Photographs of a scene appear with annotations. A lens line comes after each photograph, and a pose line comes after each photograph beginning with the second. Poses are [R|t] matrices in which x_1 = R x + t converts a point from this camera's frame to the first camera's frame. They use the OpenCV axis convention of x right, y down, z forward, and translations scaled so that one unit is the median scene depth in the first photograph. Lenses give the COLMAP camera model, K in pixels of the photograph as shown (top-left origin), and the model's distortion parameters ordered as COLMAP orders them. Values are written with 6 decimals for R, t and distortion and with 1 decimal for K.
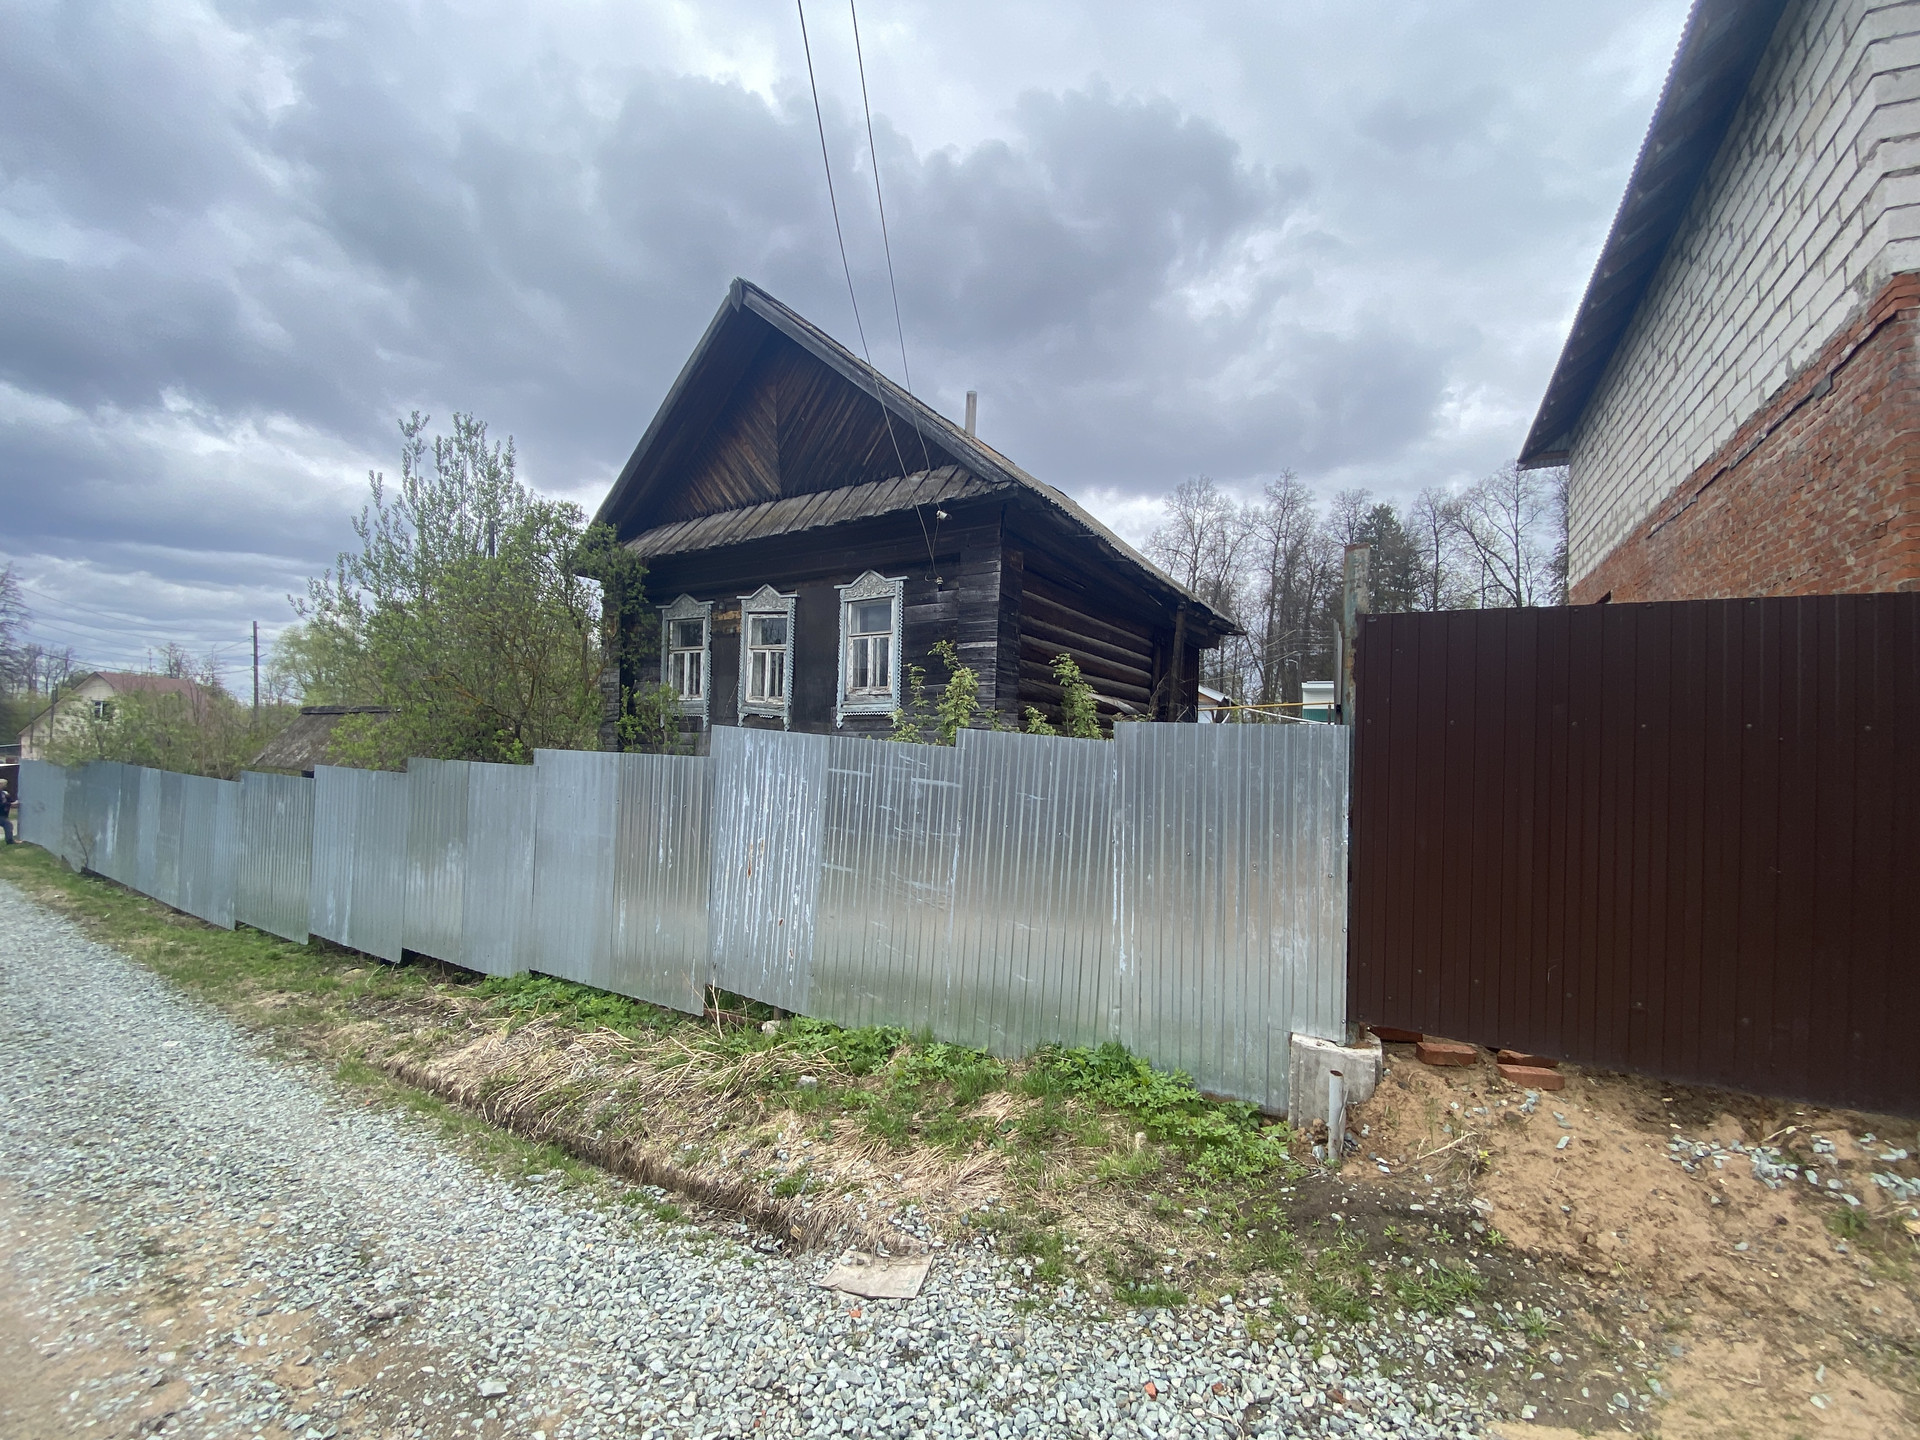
lens RADIAL K [[759.0, 0, 960.0], [0, 759.0, 720.0], [0, 0, 1]] dist [0.044186, -0.034717]
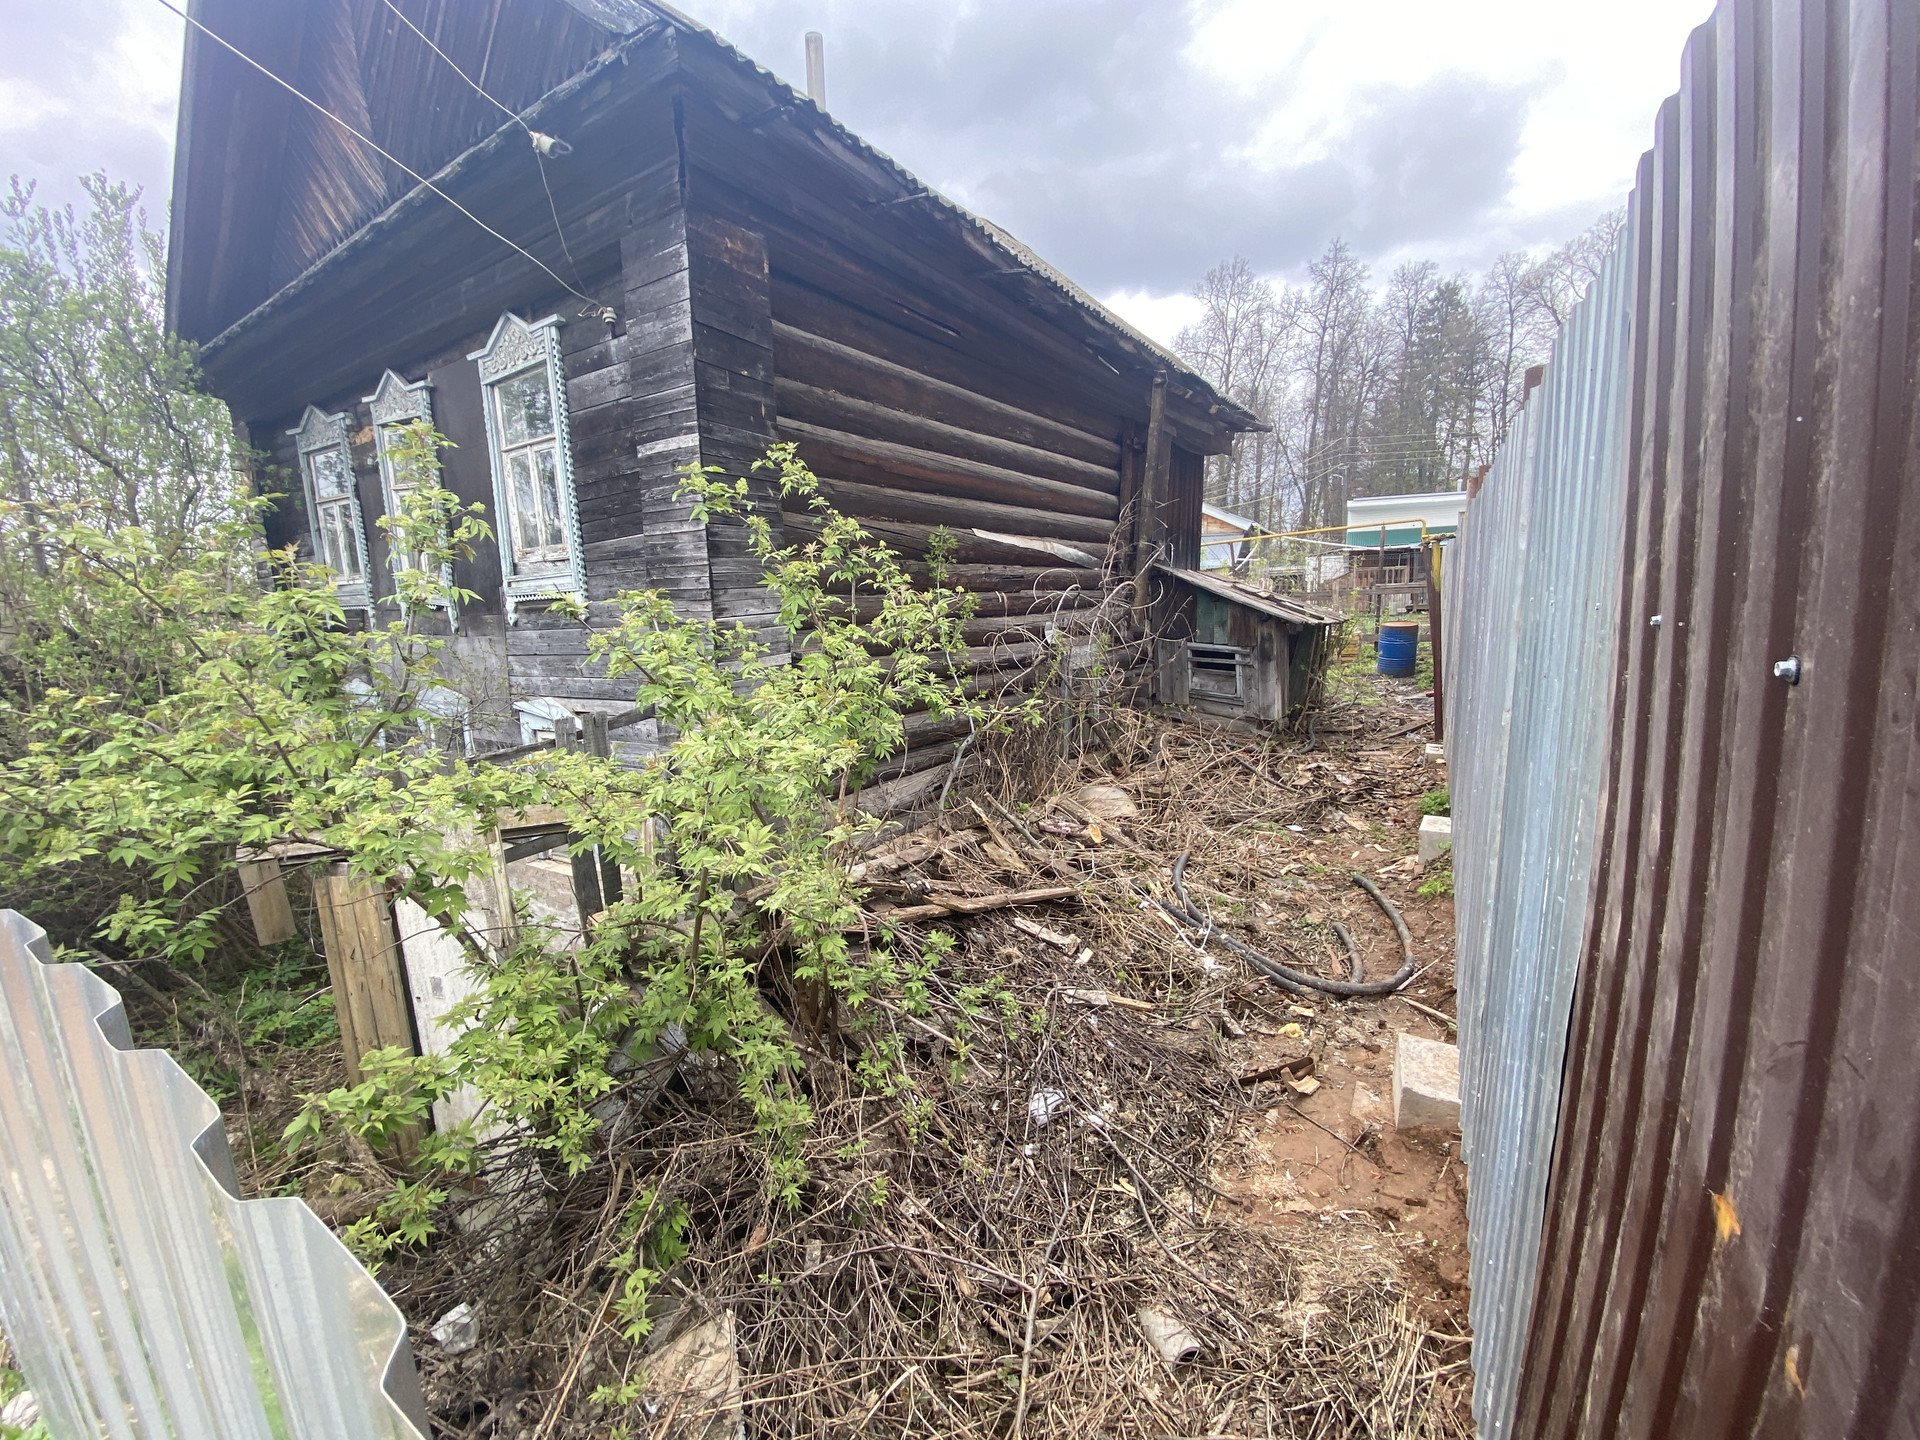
lens RADIAL K [[781.3, 0, 960.0], [0, 781.3, 720.0], [0, 0, 1]] dist [0.000350, -0.010041]
pose [[0.998079, -0.048539, -0.038501, 0.178964], [0.055097, 0.979587, 0.193324, -0.012753], [0.028331, -0.195074, 0.980379, 0.412372]]
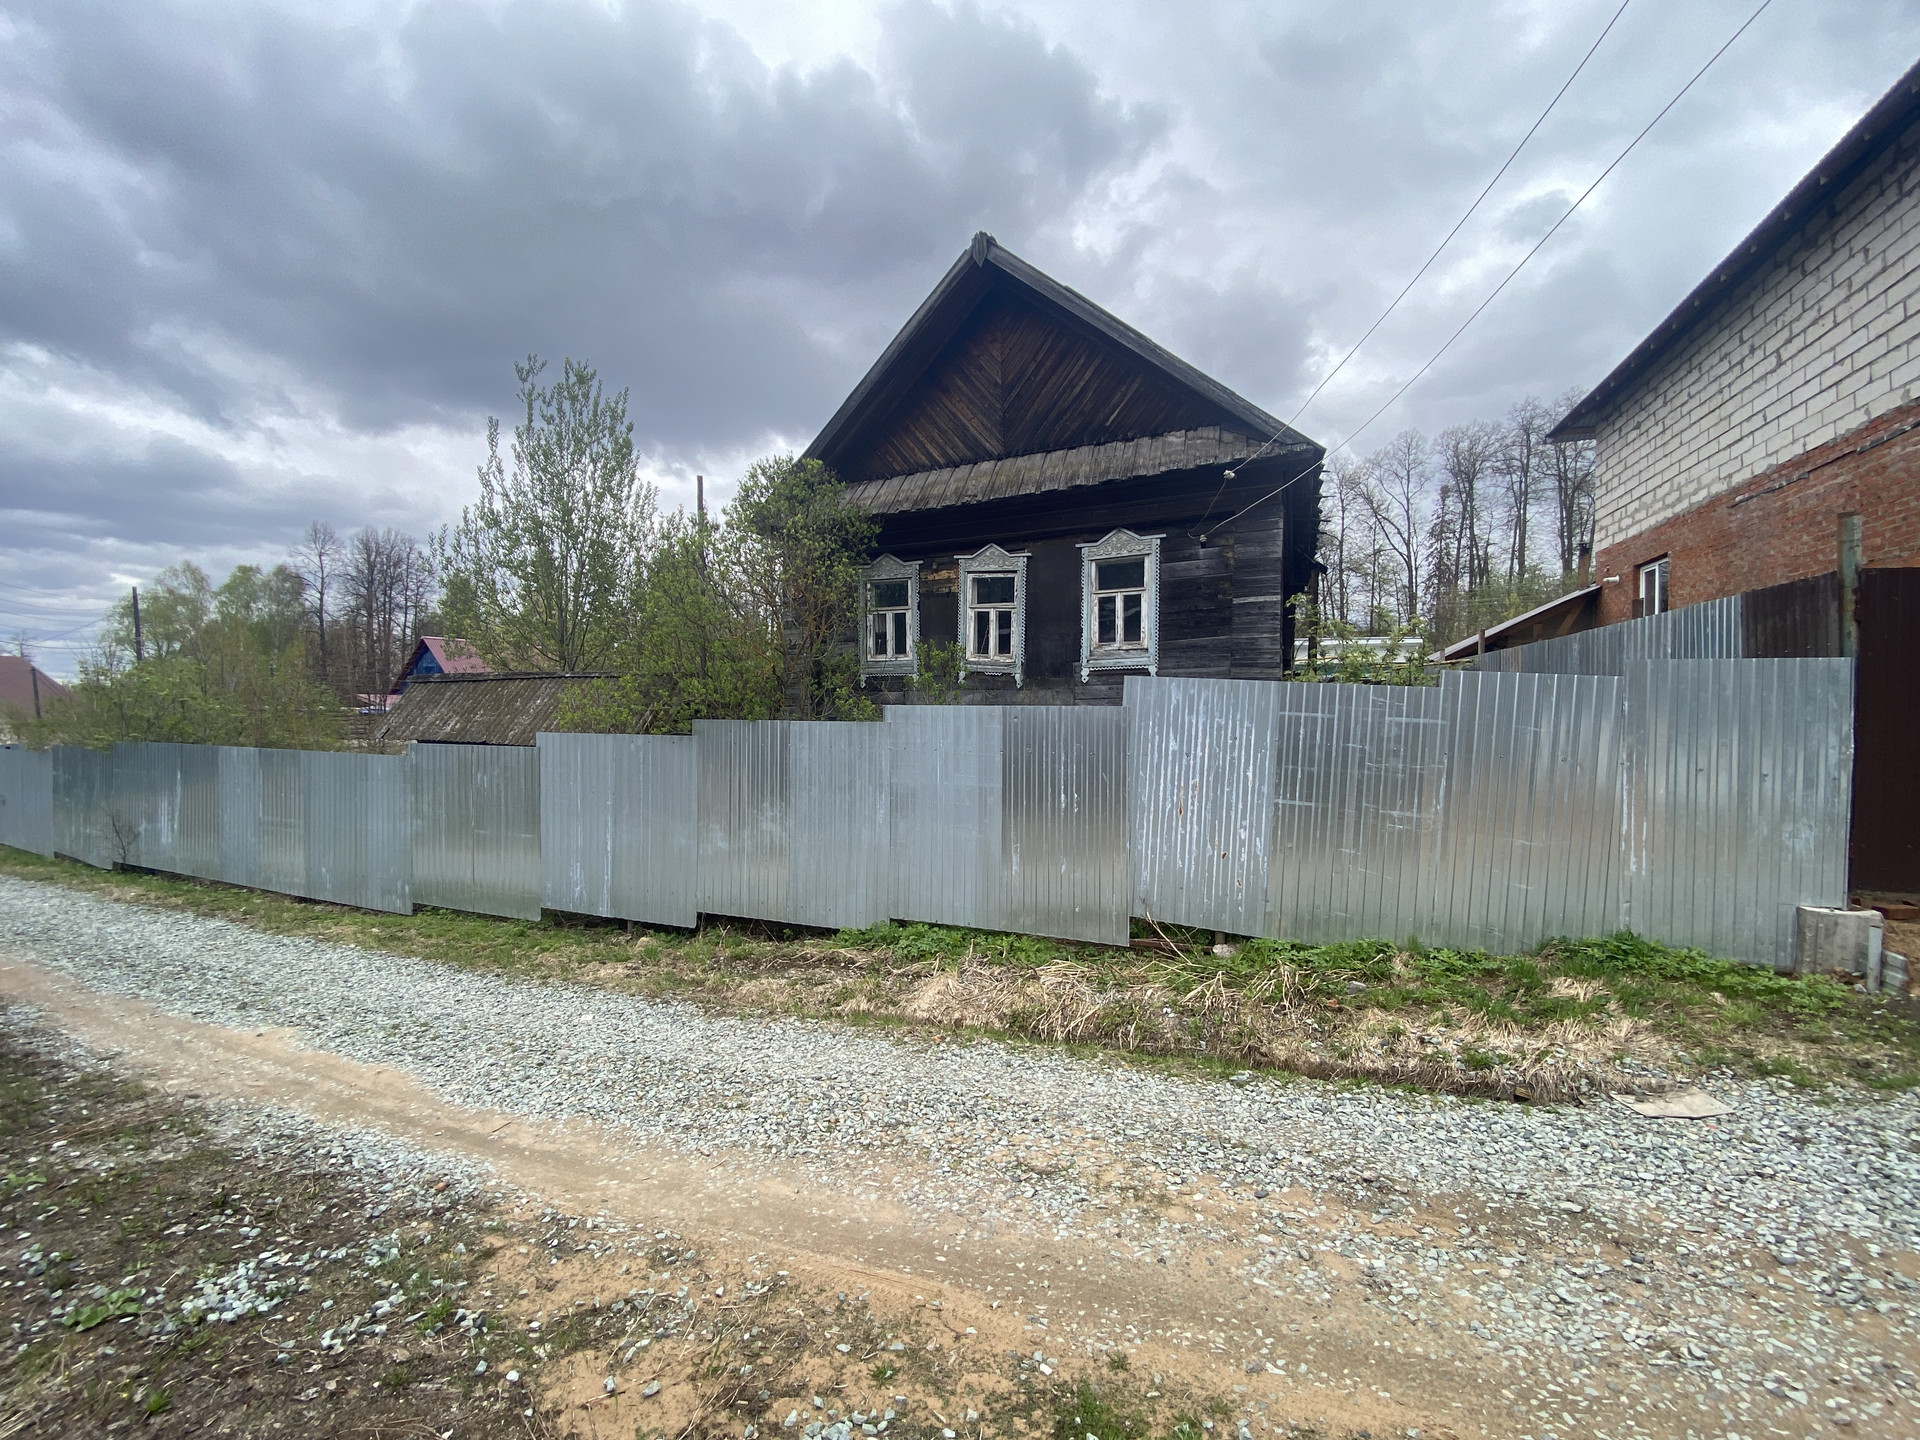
lens RADIAL K [[759.0, 0, 960.0], [0, 759.0, 720.0], [0, 0, 1]] dist [0.044186, -0.034717]
pose [[0.990227, -0.027851, 0.136658, -0.449588], [0.021501, 0.998629, 0.047730, 0.007863], [-0.137800, -0.044325, 0.989468, -0.007788]]
